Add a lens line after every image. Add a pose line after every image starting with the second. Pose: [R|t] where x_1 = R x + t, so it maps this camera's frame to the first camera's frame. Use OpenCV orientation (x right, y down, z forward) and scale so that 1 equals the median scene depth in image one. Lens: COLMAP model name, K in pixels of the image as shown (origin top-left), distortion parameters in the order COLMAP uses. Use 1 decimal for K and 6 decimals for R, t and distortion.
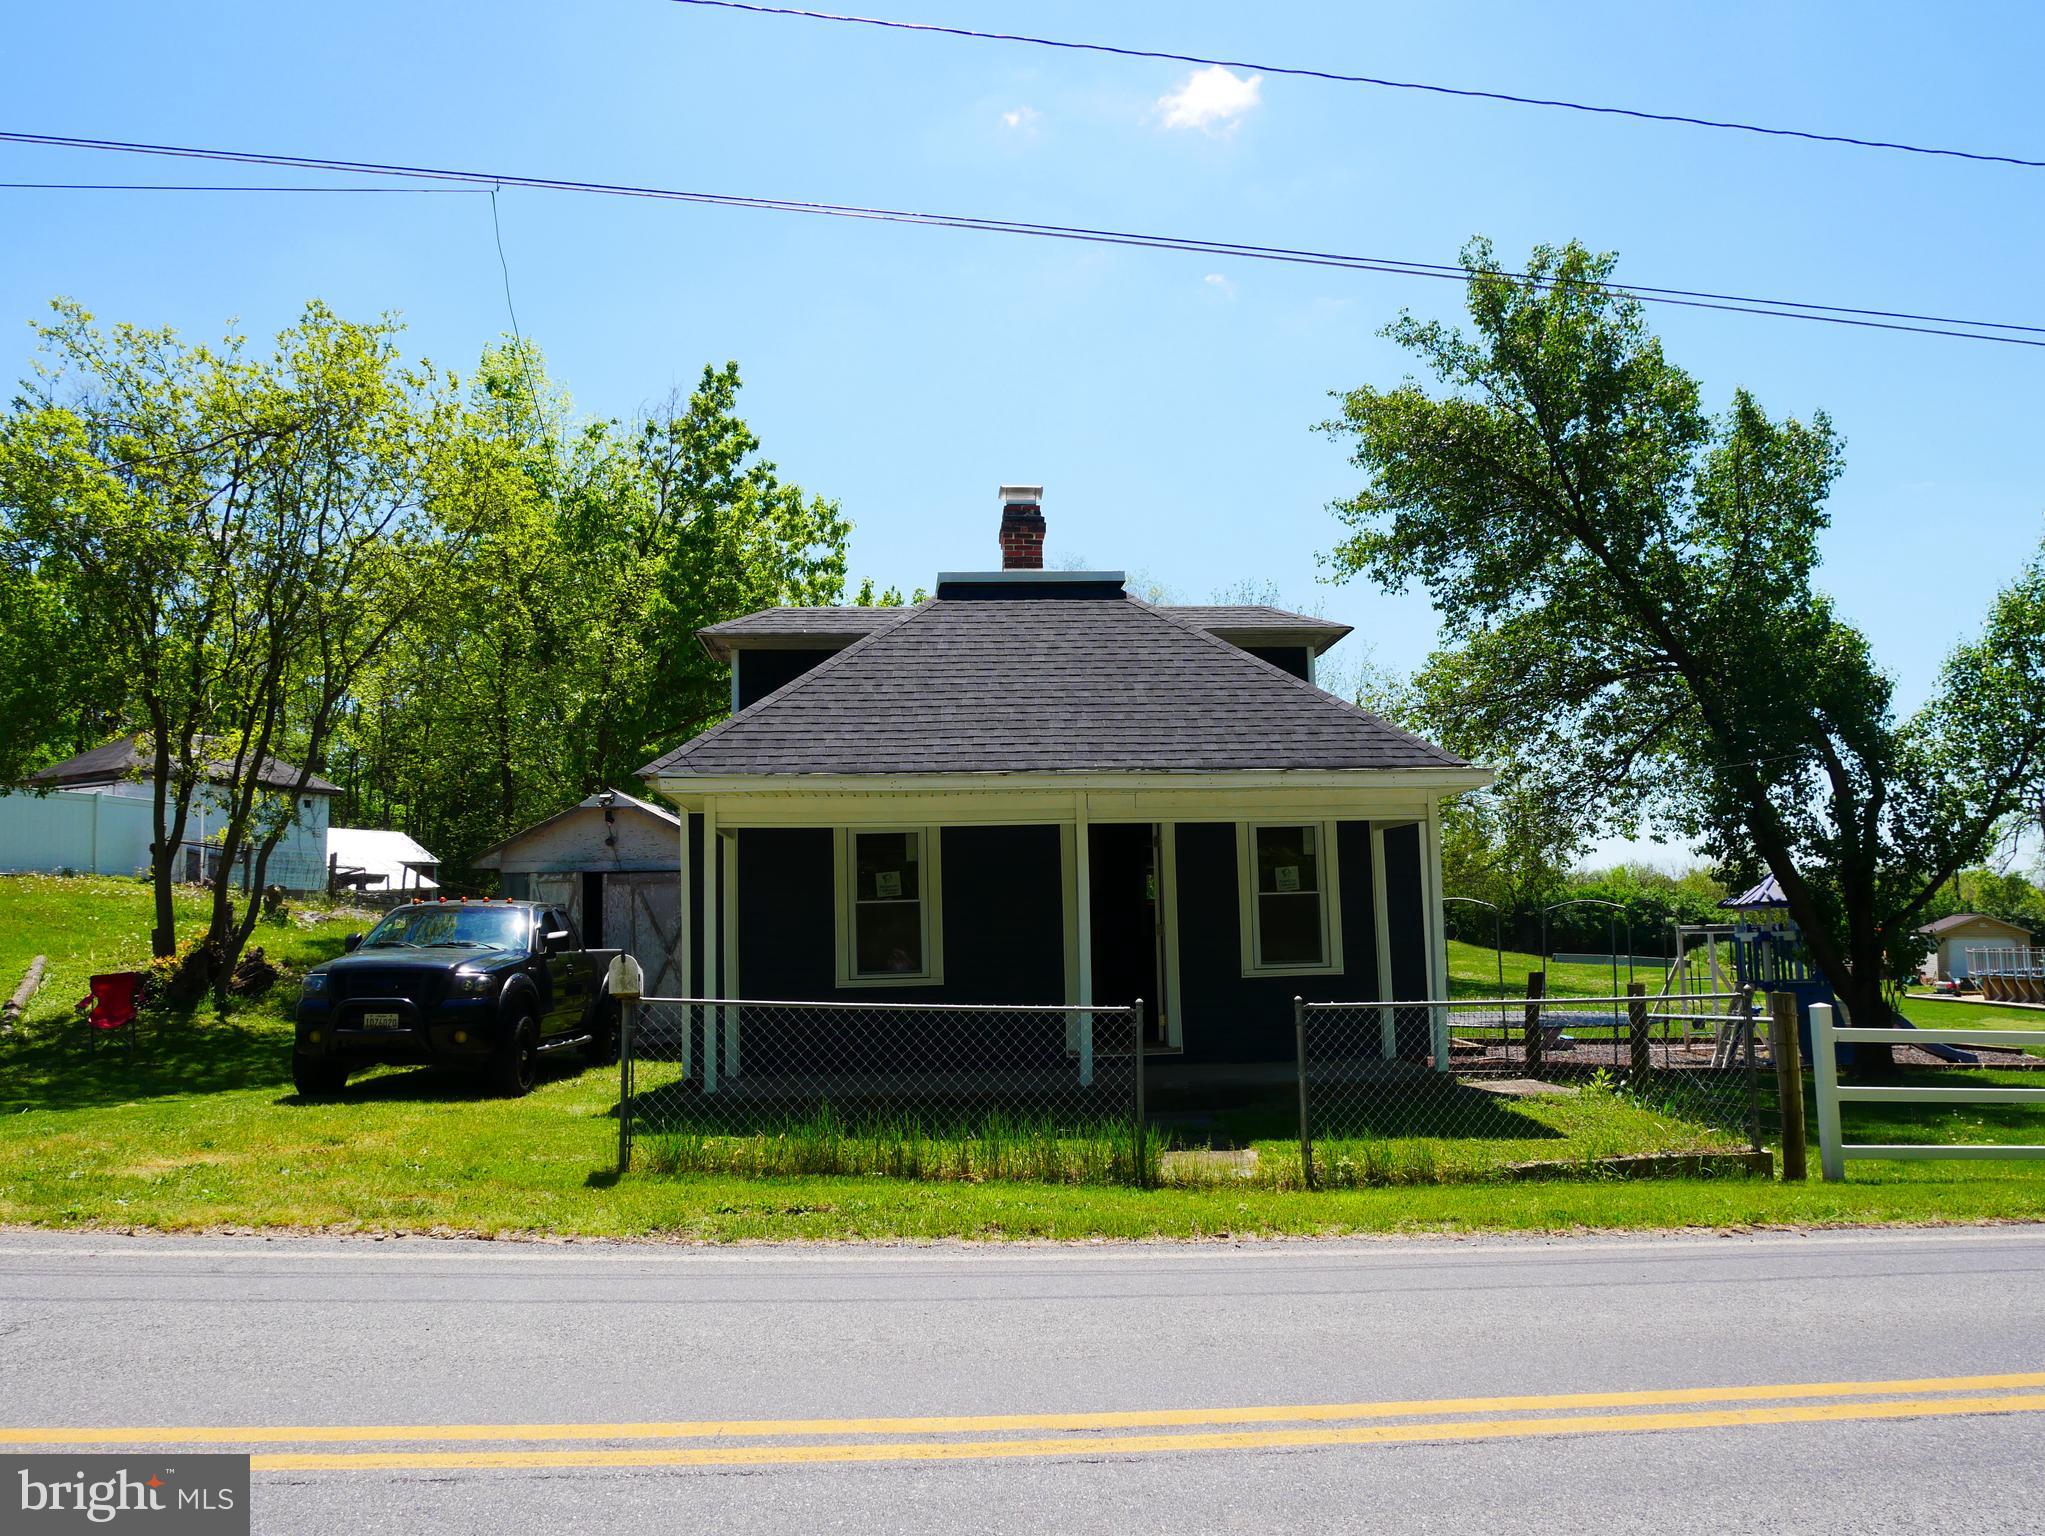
lens RADIAL K [[1583.2, 0, 1014.9], [0, 1583.2, 778.8], [0, 0, 1]] dist [-0.098112, 0.067014]
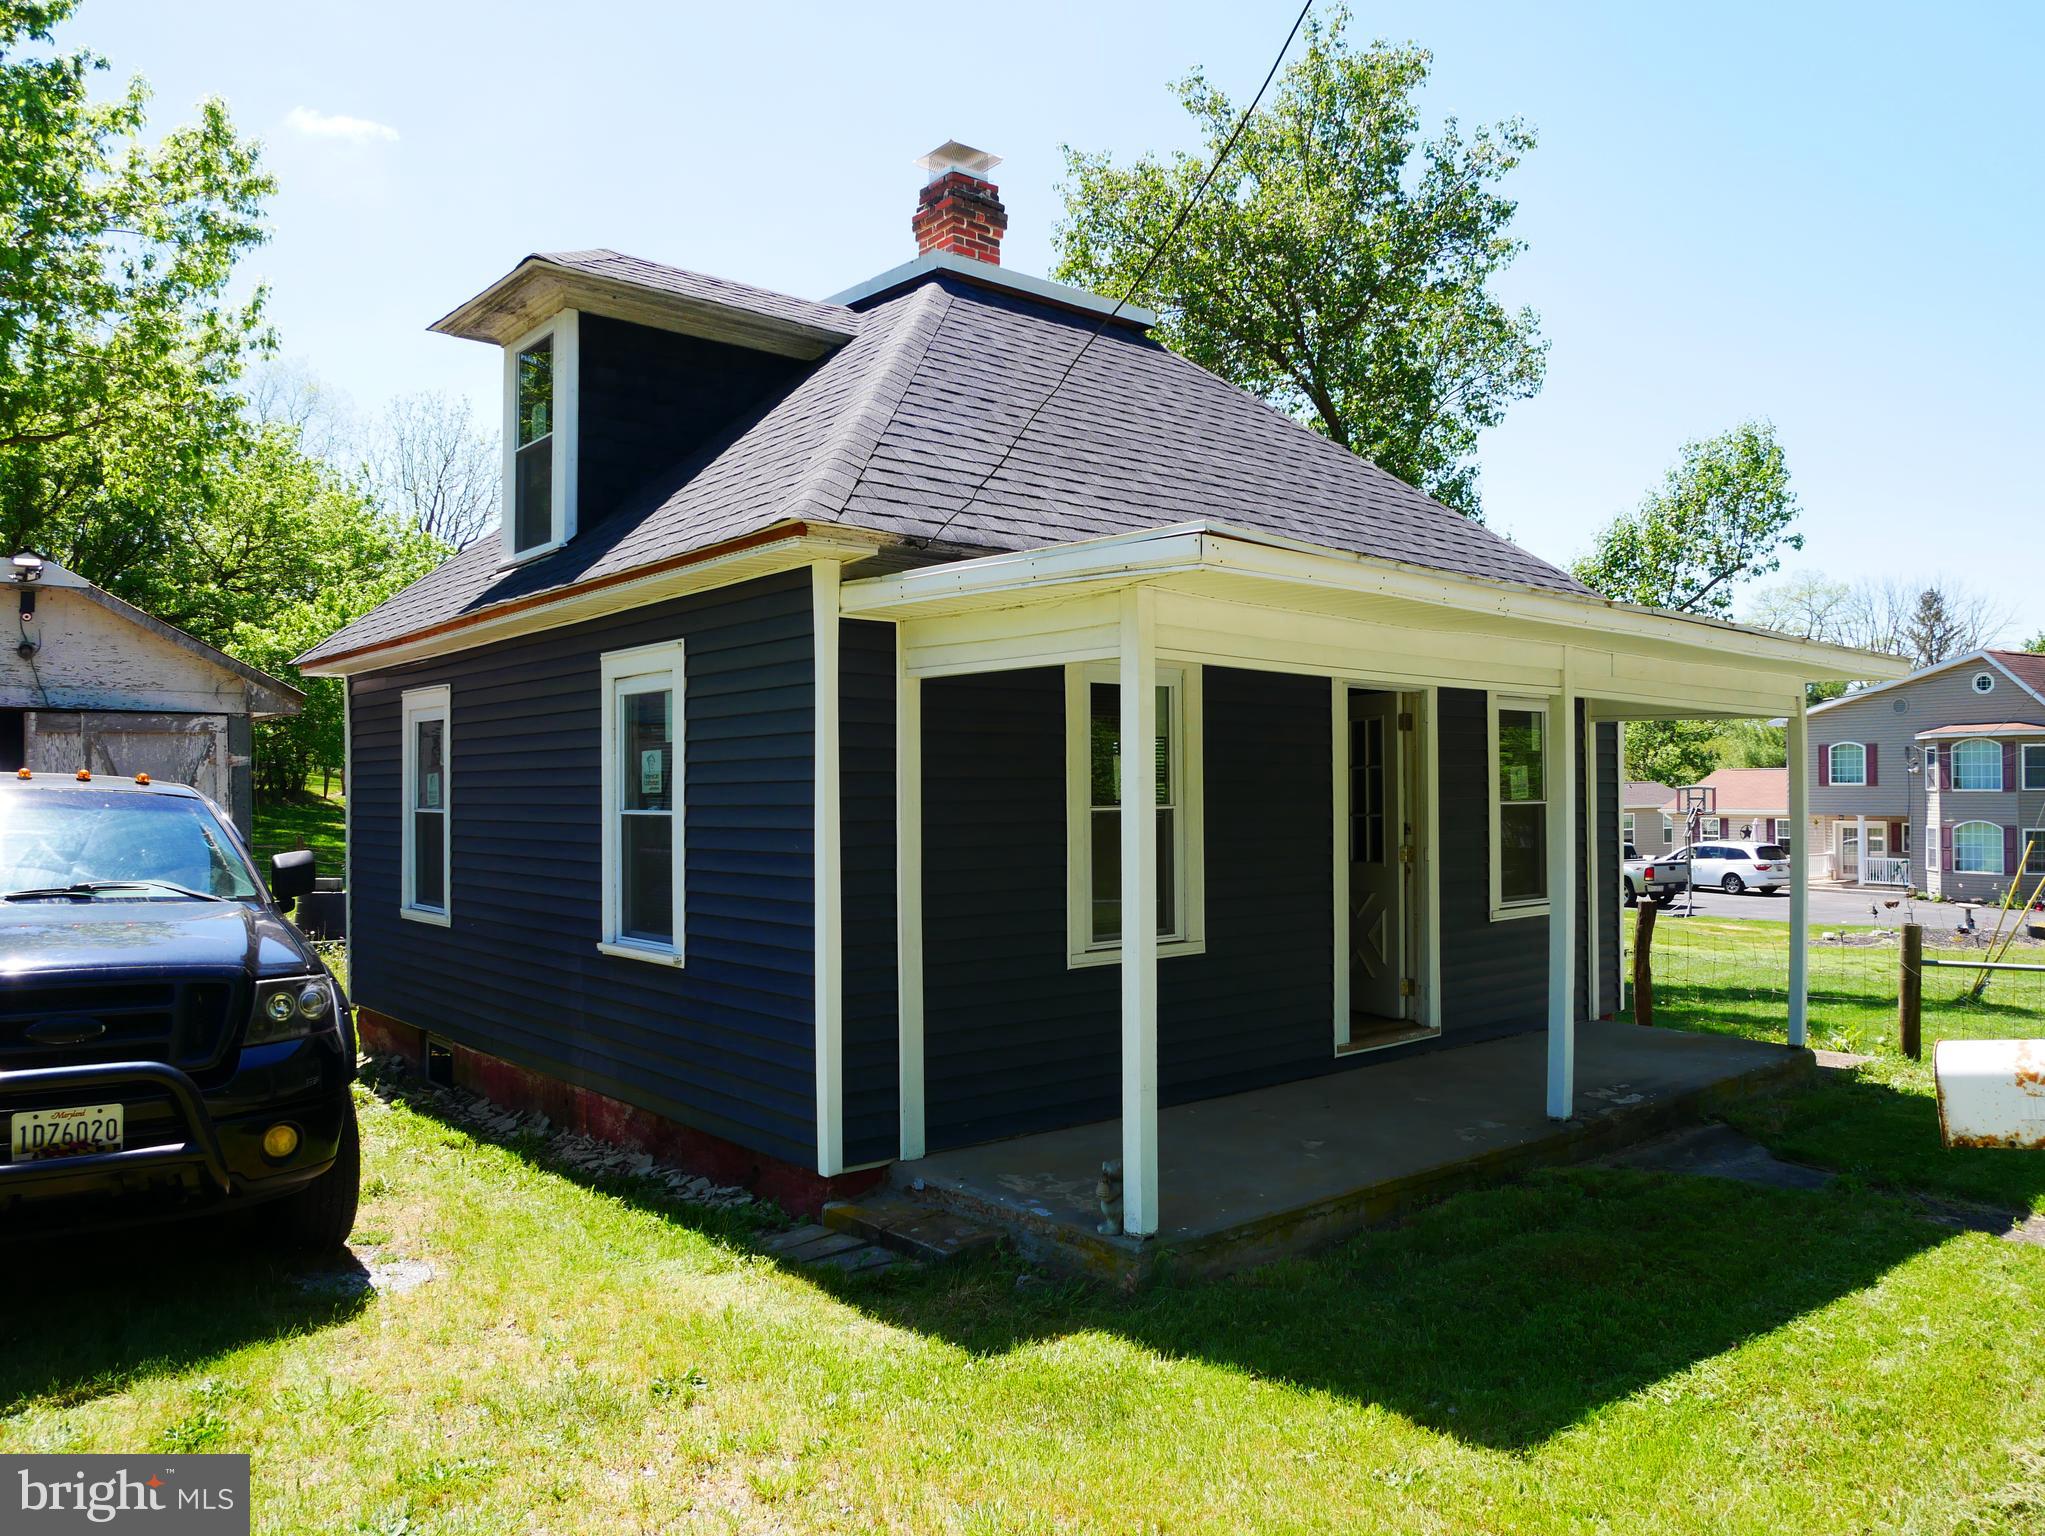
lens RADIAL K [[1583.2, 0, 1014.9], [0, 1583.2, 778.8], [0, 0, 1]] dist [-0.098112, 0.067014]
pose [[0.820862, 0.026812, 0.570497, -0.282014], [-0.073319, 0.995579, 0.058705, 0.028731], [-0.566401, -0.090017, 0.819199, 0.401059]]
